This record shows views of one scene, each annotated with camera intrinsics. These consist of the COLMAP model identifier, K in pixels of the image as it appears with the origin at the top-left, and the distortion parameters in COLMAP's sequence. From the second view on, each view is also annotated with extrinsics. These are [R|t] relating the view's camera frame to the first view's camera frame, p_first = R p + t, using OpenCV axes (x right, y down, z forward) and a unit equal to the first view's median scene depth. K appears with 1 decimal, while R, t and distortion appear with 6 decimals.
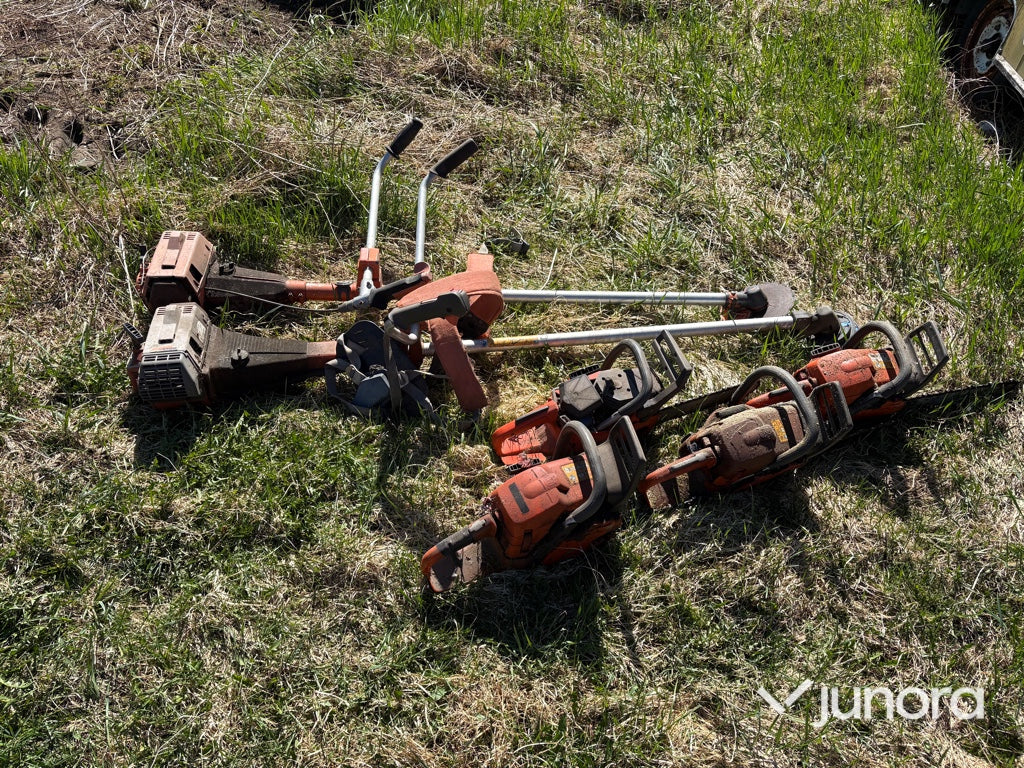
lens RADIAL K [[747.9, 0, 506.5], [0, 747.9, 382.5], [0, 0, 1]] dist [0.012454, 0.003770]
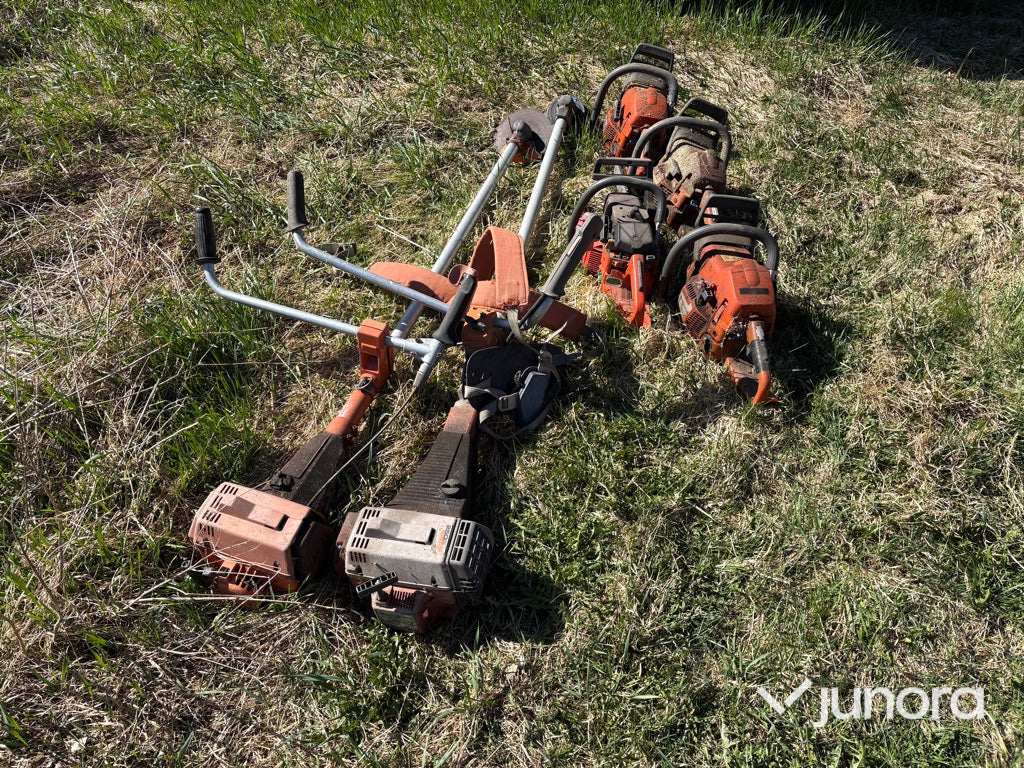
lens RADIAL K [[769.3, 0, 508.0], [0, 769.3, 386.9], [0, 0, 1]] dist [0.008916, 0.008109]
pose [[0.362042, -0.742464, 0.563624, -0.725459], [0.704750, 0.613770, 0.355828, -0.359472], [-0.610125, 0.268389, 0.745462, 0.307494]]
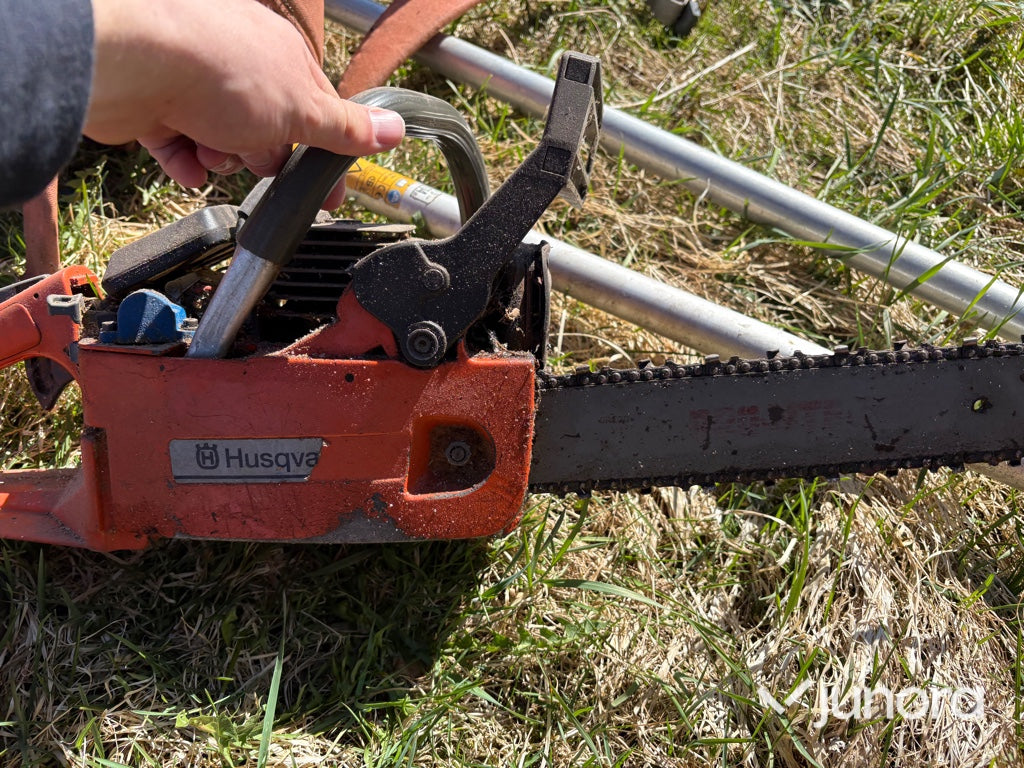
lens RADIAL K [[787.6, 0, 511.3], [0, 787.6, 377.2], [0, 0, 1]] dist [0.006443, 0.000450]
pose [[0.773909, 0.486392, -0.405571, 0.261400], [-0.447641, 0.873147, 0.192957, -0.079031], [0.447976, 0.032219, 0.893465, 0.796790]]
